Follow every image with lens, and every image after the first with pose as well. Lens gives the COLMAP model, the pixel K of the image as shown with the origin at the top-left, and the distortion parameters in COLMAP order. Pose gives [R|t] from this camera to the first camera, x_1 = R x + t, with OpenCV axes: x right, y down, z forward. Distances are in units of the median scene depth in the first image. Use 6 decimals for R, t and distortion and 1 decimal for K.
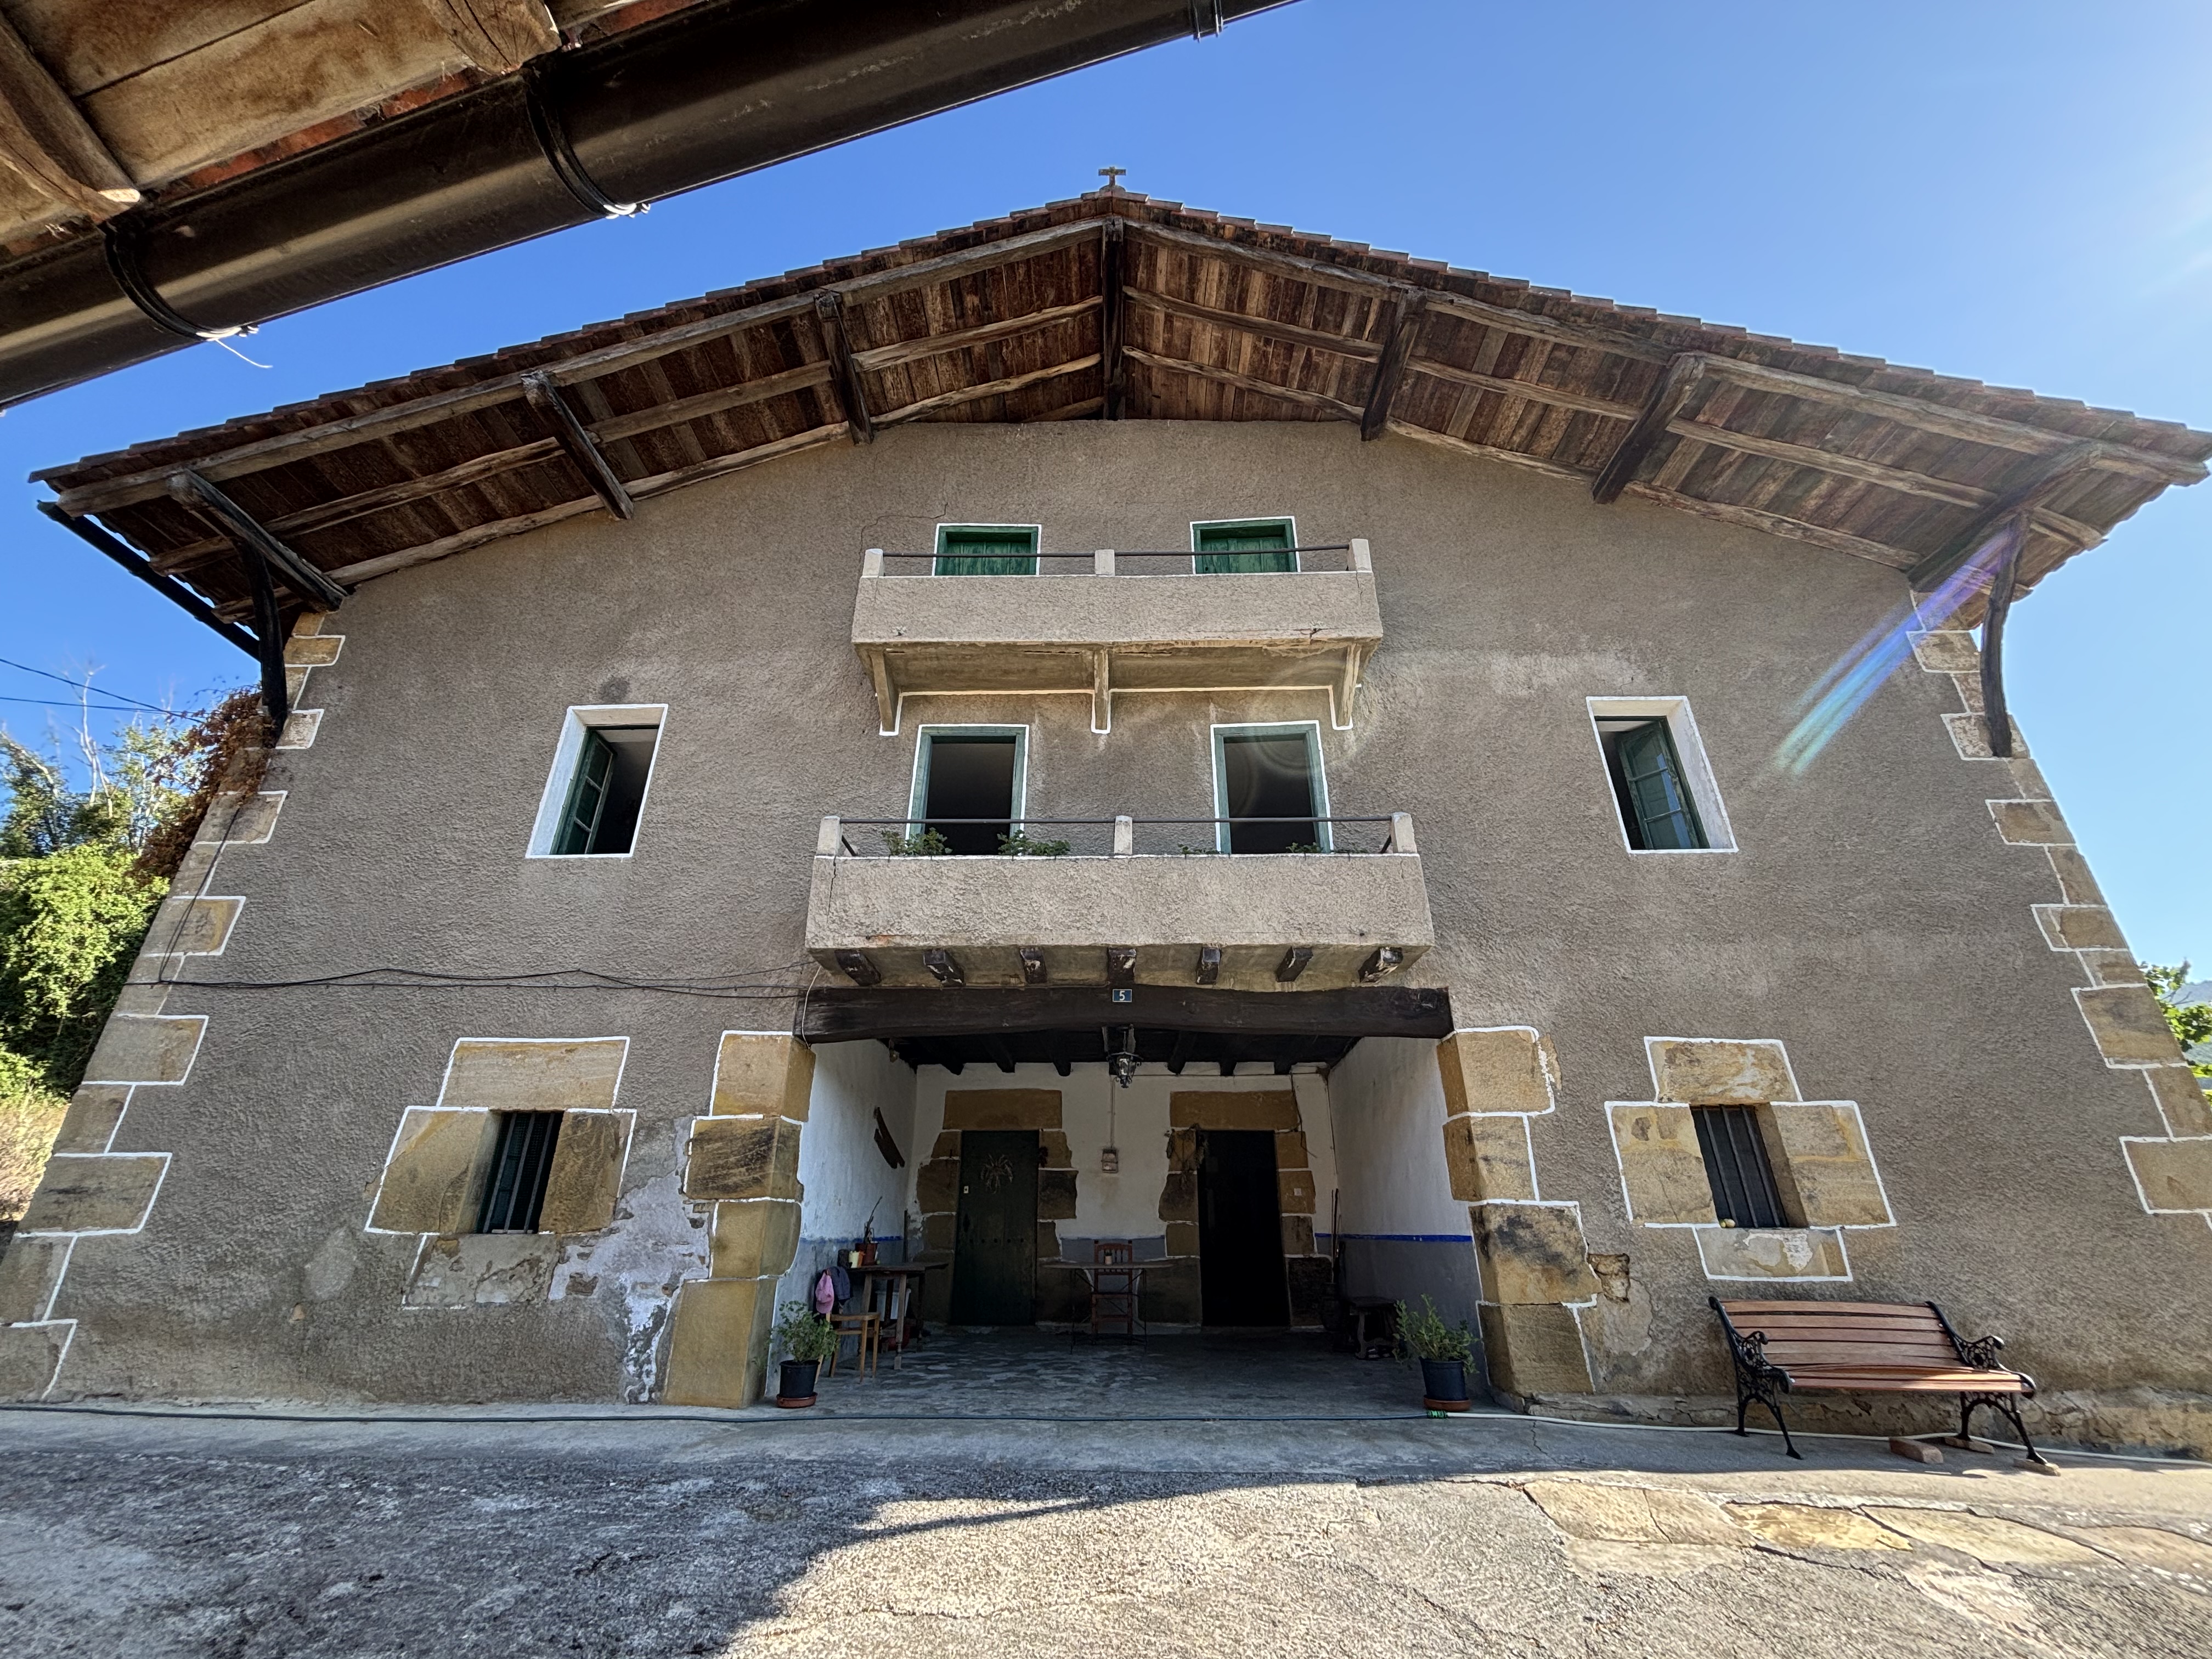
lens RADIAL K [[898.4, 0, 1106.0], [0, 898.4, 829.5], [0, 0, 1]] dist [-0.000406, -0.000051]
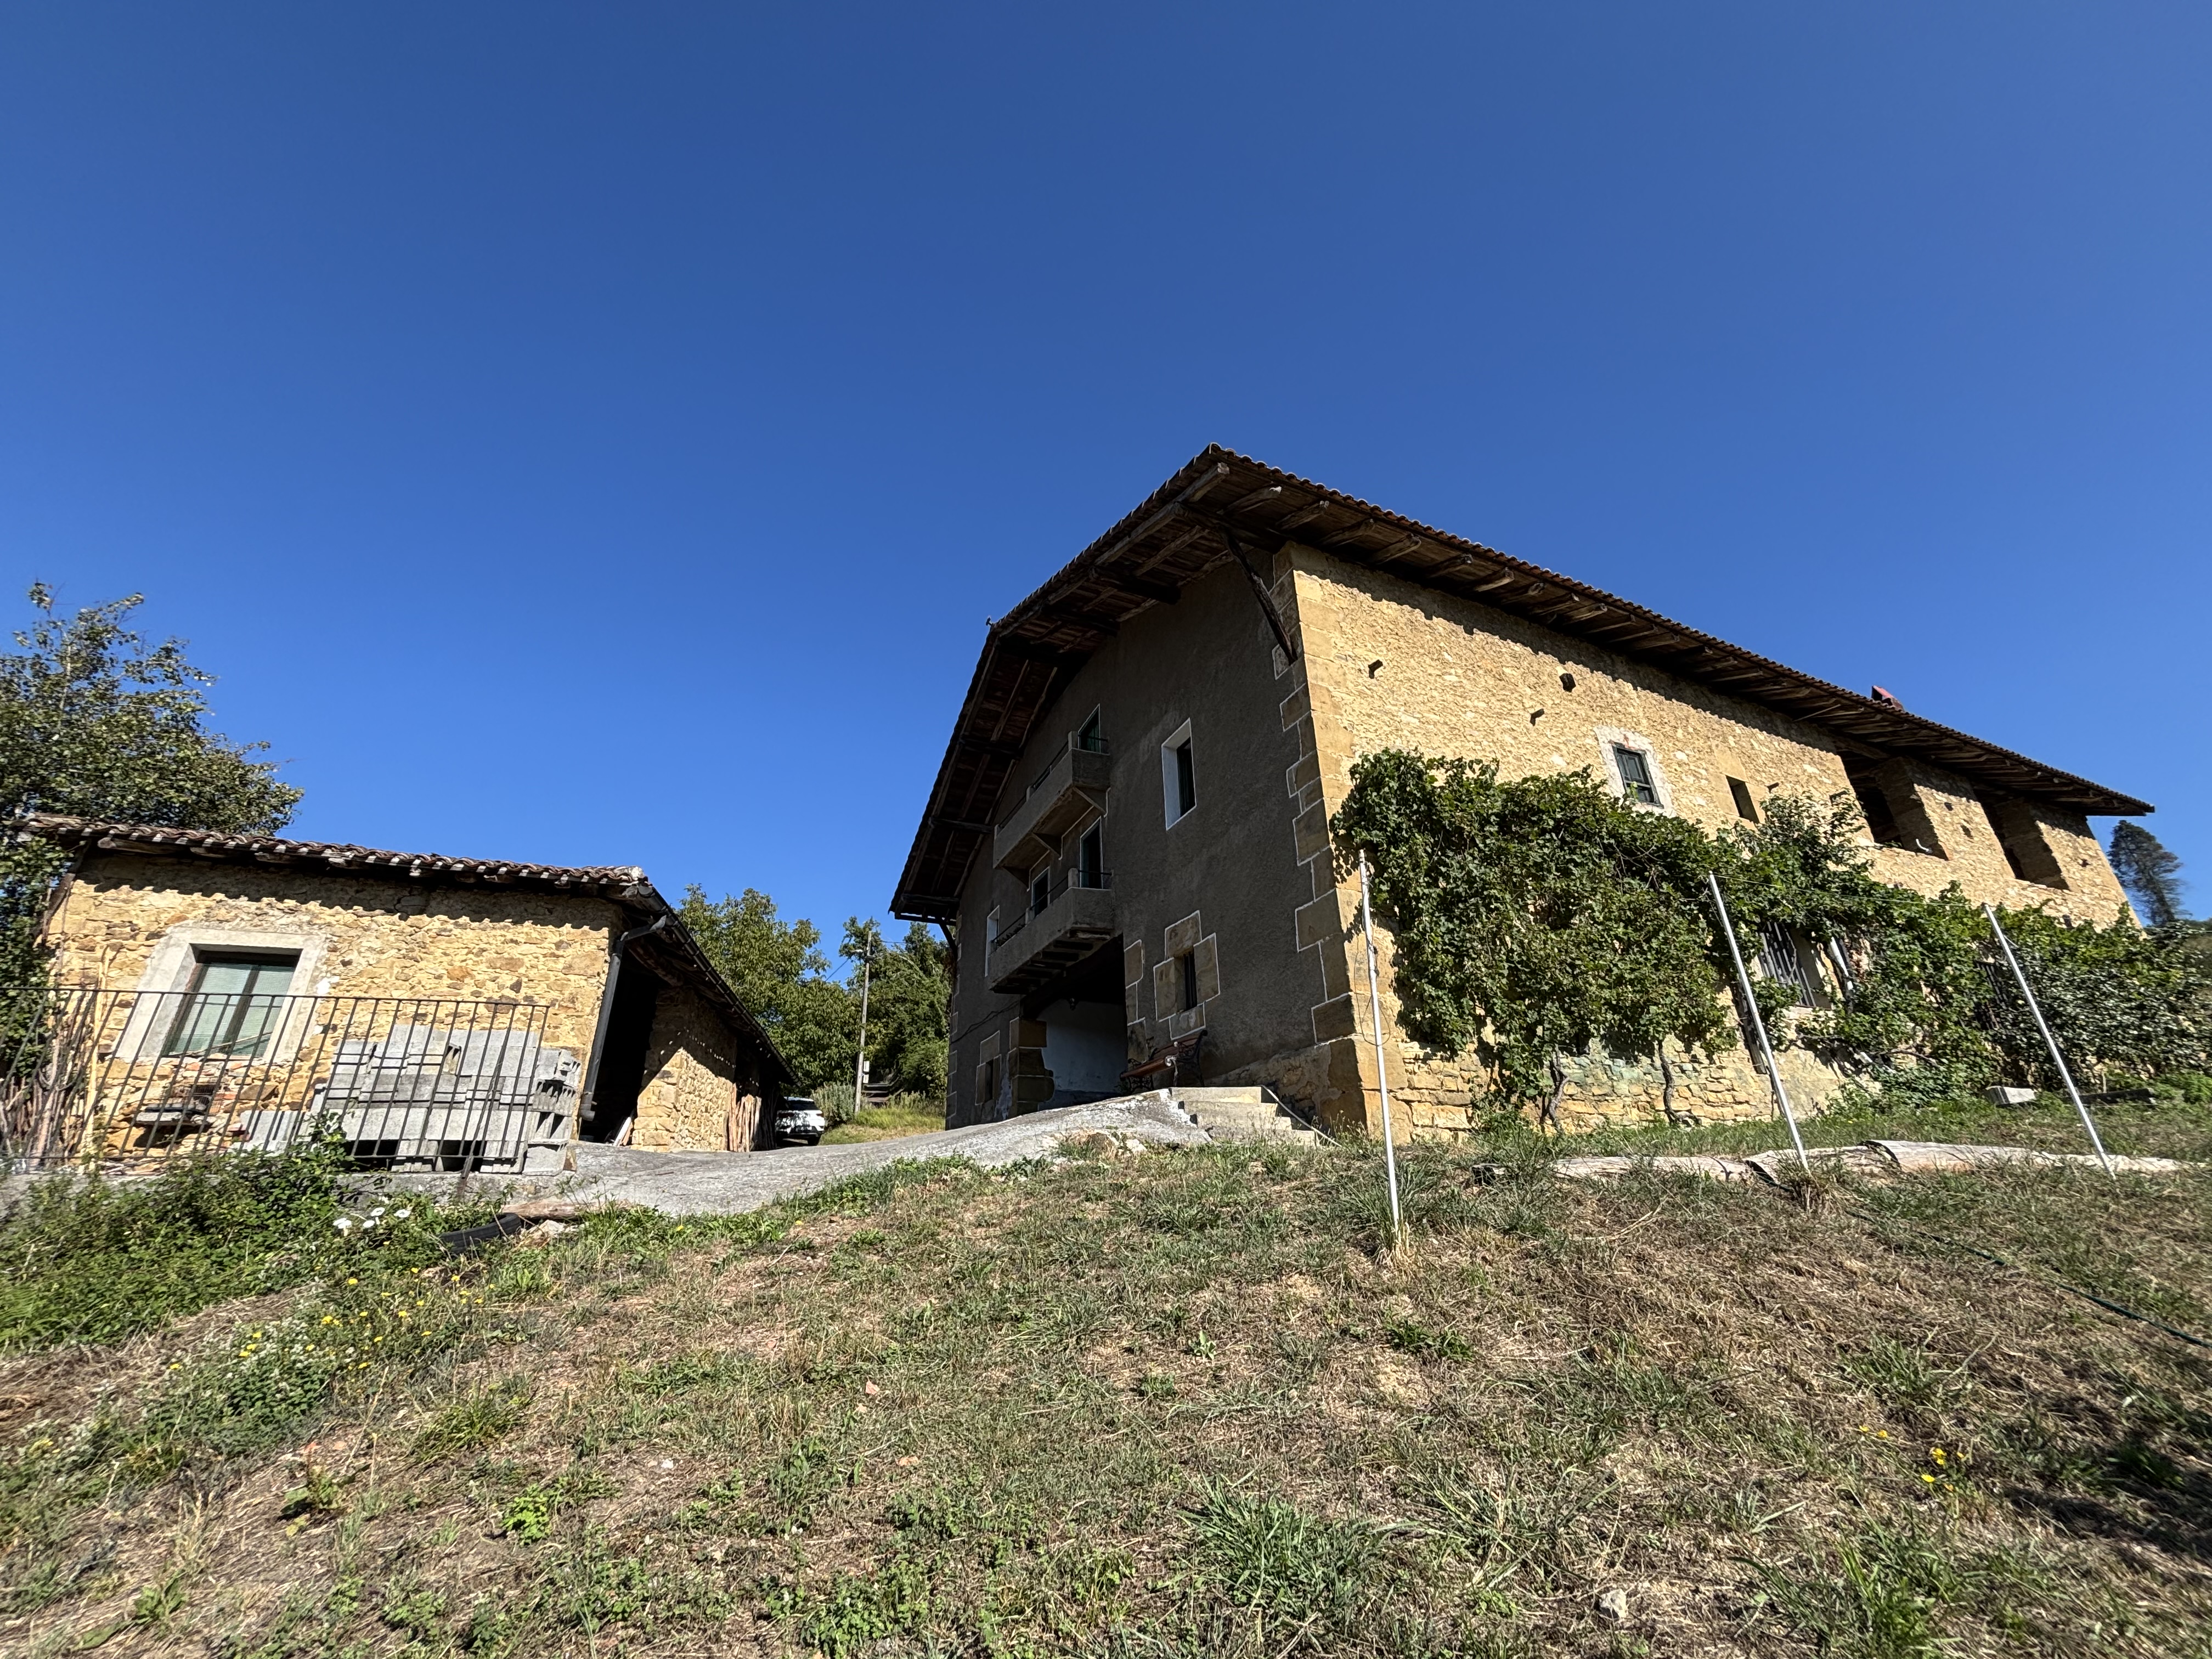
lens RADIAL K [[898.4, 0, 1106.0], [0, 898.4, 829.5], [0, 0, 1]] dist [-0.000406, -0.000051]
pose [[0.439619, -0.381523, -0.813126, 2.195630], [0.401501, 0.893290, -0.202064, 0.376828], [0.803450, -0.237640, 0.545890, -0.127414]]
